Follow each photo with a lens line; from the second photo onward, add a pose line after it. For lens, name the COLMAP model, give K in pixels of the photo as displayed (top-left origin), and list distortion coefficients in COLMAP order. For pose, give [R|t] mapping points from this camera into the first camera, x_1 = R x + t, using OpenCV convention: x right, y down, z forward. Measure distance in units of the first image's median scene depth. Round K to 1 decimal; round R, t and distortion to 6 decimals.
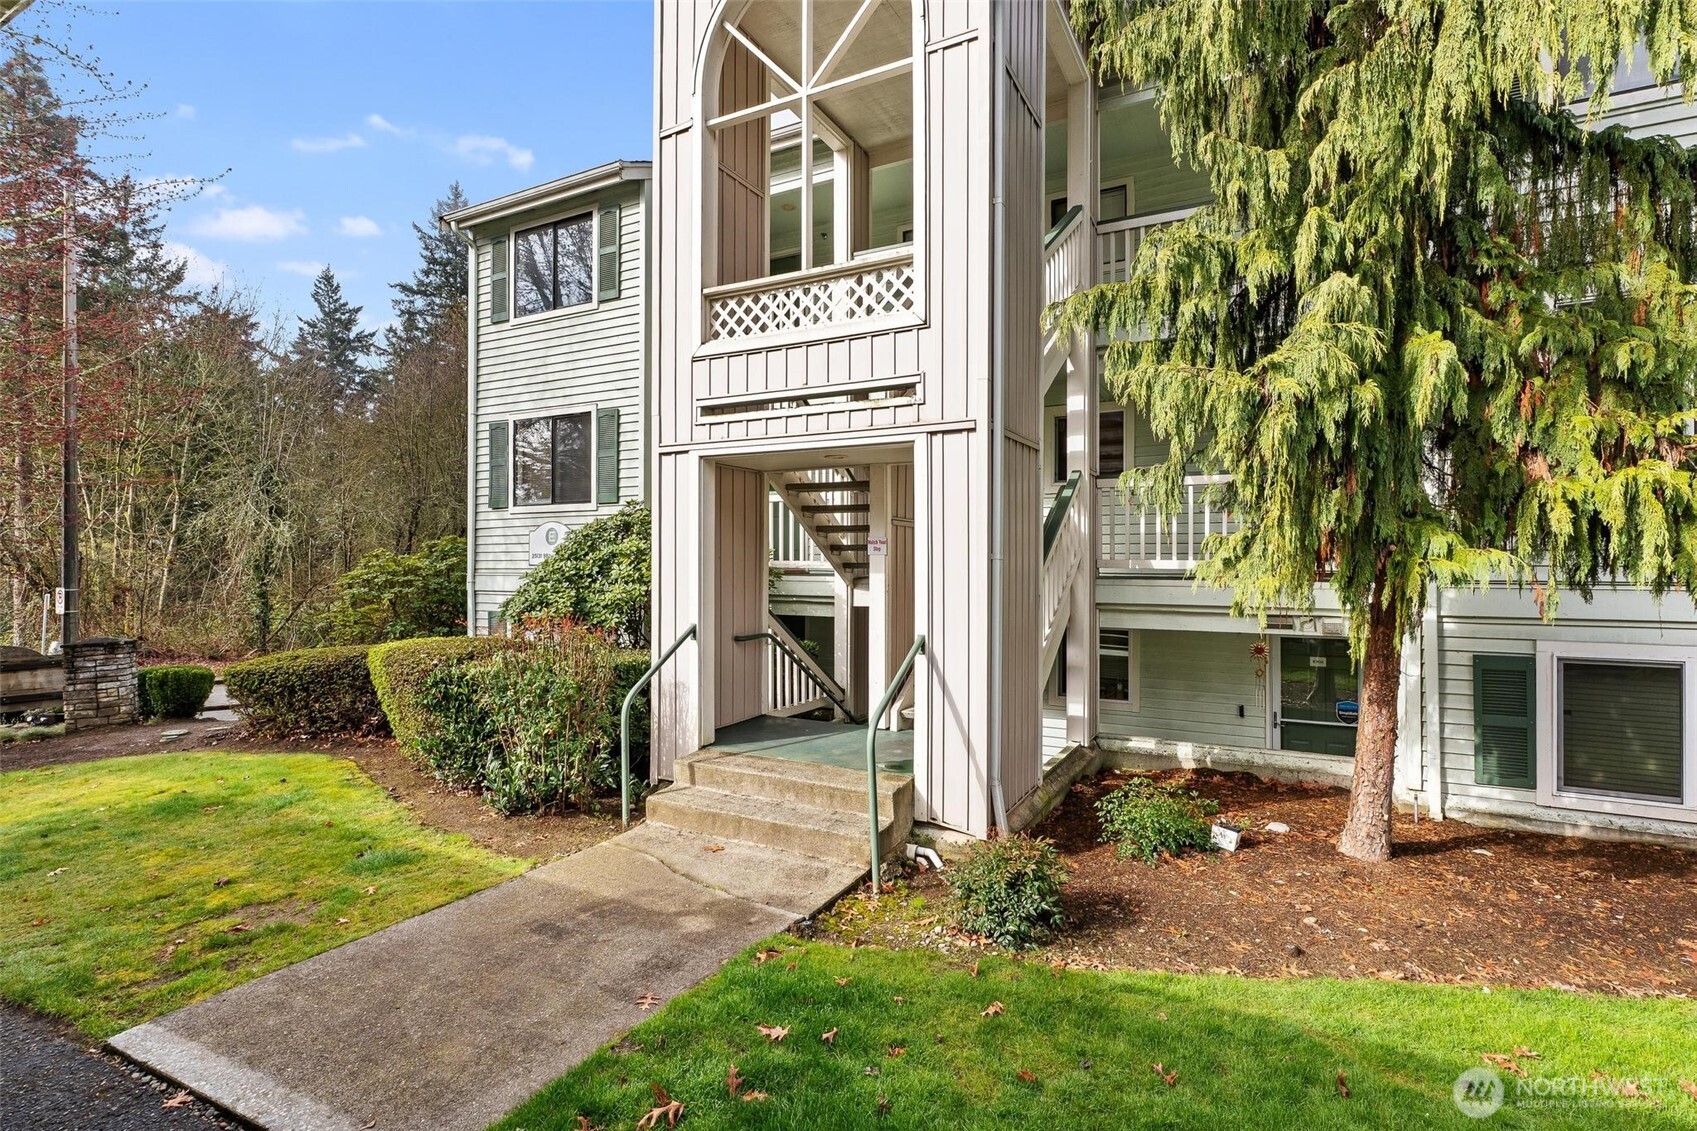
lens RADIAL K [[819.8, 0, 893.2], [0, 819.8, 571.4], [0, 0, 1]] dist [0.003839, -0.001126]
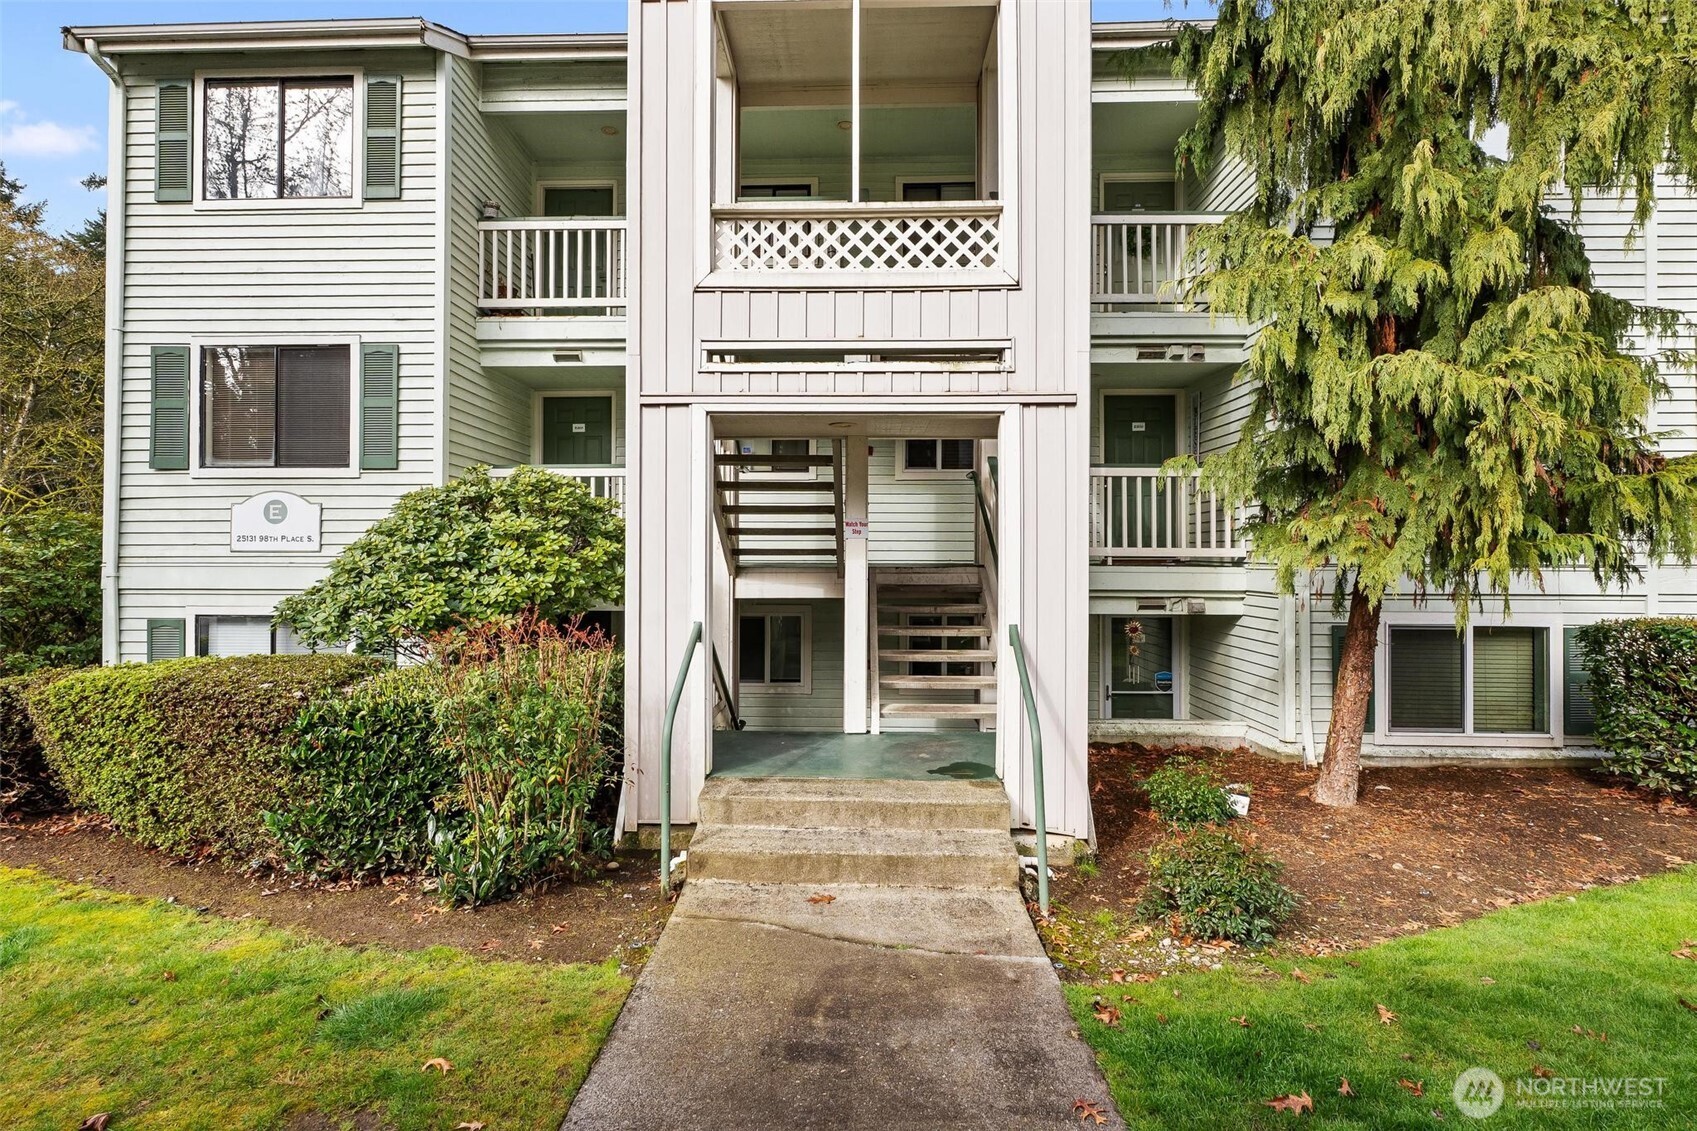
lens RADIAL K [[819.8, 0, 837.3], [0, 819.8, 559.2], [0, 0, 1]] dist [0.003839, -0.001126]
pose [[0.903172, -0.002308, 0.429272, -0.490872], [0.003802, 0.999989, -0.002624, 0.005696], [-0.429261, 0.004002, 0.903172, 0.237445]]
